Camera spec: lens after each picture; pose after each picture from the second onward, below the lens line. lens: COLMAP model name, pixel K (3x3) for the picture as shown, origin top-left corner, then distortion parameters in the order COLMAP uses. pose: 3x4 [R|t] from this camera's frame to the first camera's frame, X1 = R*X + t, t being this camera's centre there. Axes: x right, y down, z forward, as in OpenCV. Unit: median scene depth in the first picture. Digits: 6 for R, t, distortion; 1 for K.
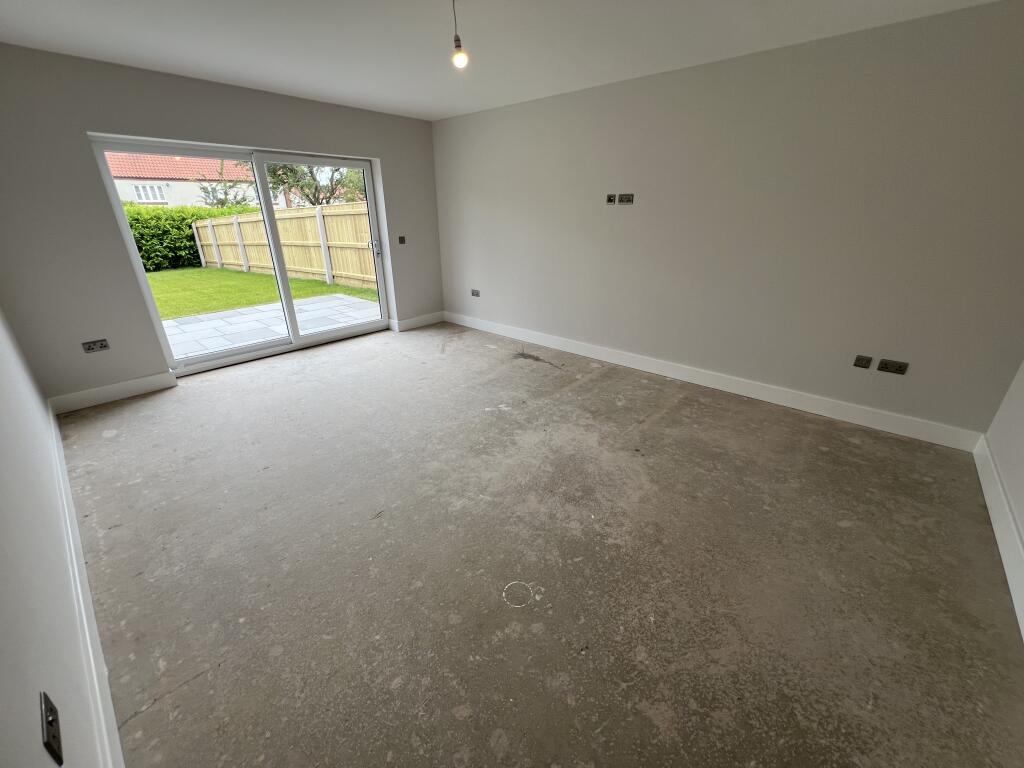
lens RADIAL K [[411.4, 0, 508.3], [0, 411.4, 386.5], [0, 0, 1]] dist [0.006816, -0.001137]
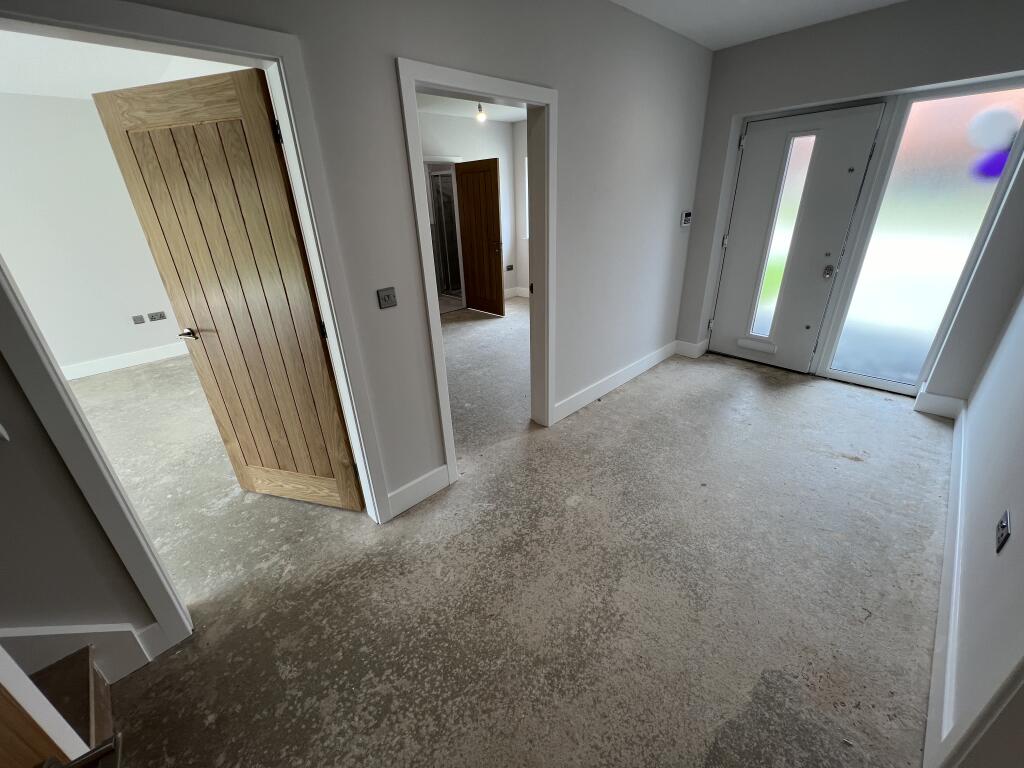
lens RADIAL K [[411.4, 0, 512.7], [0, 411.4, 385.9], [0, 0, 1]] dist [0.006816, -0.001137]
pose [[0.079284, -0.407654, 0.909688, -0.502066], [0.424180, 0.839617, 0.339284, 0.209152], [-0.902100, 0.358972, 0.239487, -0.504662]]
